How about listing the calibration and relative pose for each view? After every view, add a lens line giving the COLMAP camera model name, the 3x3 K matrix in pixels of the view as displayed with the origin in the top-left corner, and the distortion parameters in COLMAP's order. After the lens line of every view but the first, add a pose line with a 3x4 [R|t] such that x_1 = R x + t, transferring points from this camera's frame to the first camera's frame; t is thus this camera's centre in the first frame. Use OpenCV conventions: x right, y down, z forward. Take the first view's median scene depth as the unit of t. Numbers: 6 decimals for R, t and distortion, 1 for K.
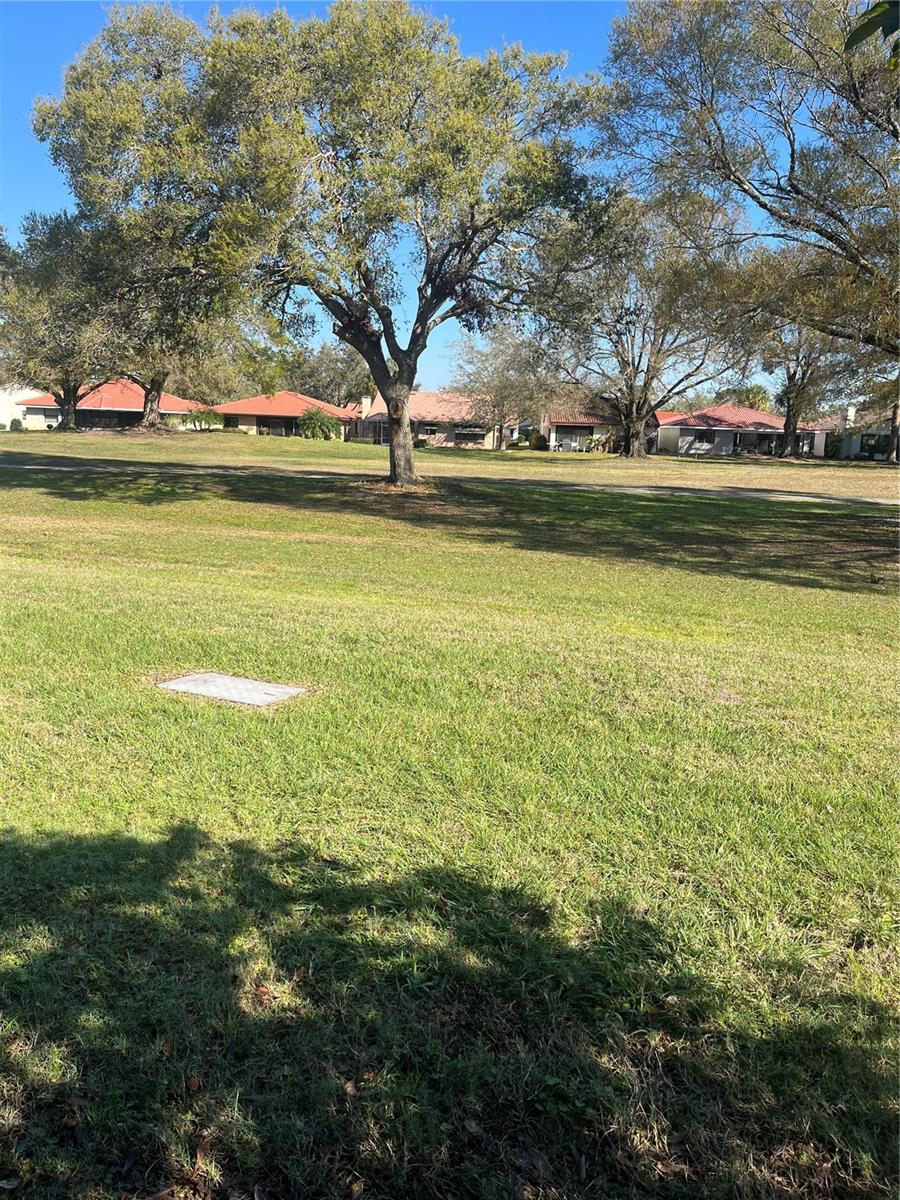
lens RADIAL K [[916.8, 0, 441.7], [0, 916.8, 612.6], [0, 0, 1]] dist [0.067547, -0.101026]
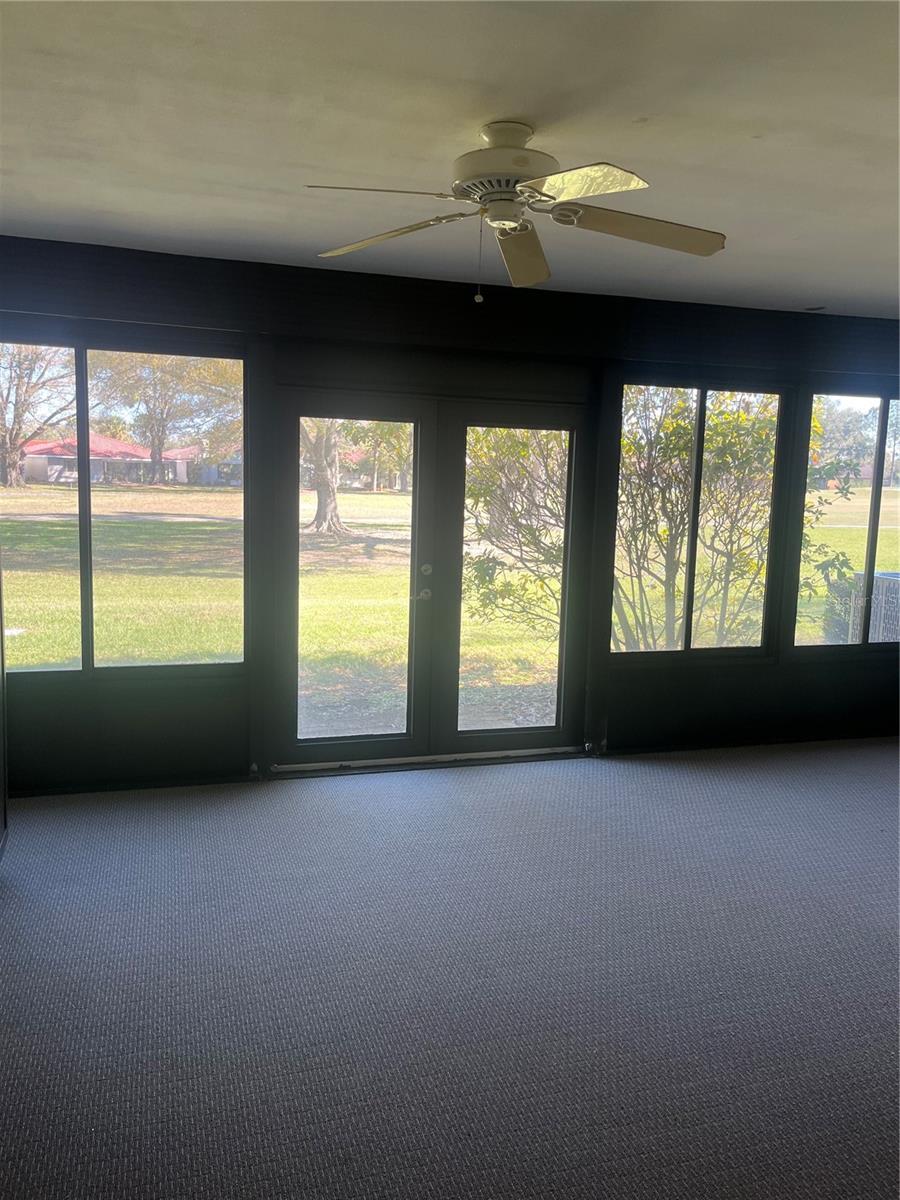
lens RADIAL K [[916.8, 0, 470.9], [0, 916.8, 602.6], [0, 0, 1]] dist [0.067547, -0.101026]
pose [[0.768159, -0.101453, 0.632170, -0.156565], [0.125529, 0.992067, 0.006679, 0.033704], [-0.627833, 0.074226, 0.774801, -0.231757]]
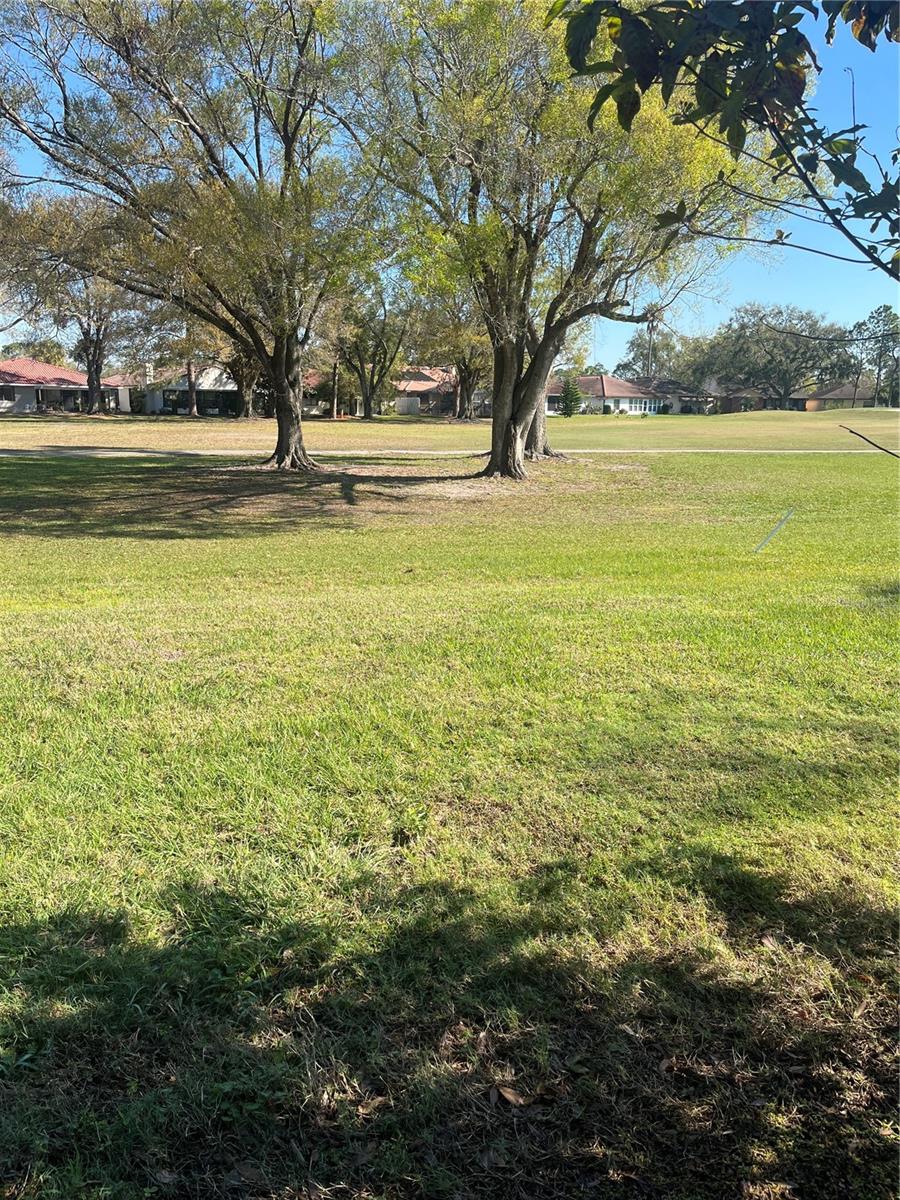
lens RADIAL K [[916.8, 0, 444.0], [0, 916.8, 598.7], [0, 0, 1]] dist [0.067547, -0.101026]
pose [[0.755619, -0.159373, 0.635327, -0.023421], [0.139748, 0.986840, 0.081342, -0.001816], [-0.639930, 0.027322, 0.767947, 0.014627]]
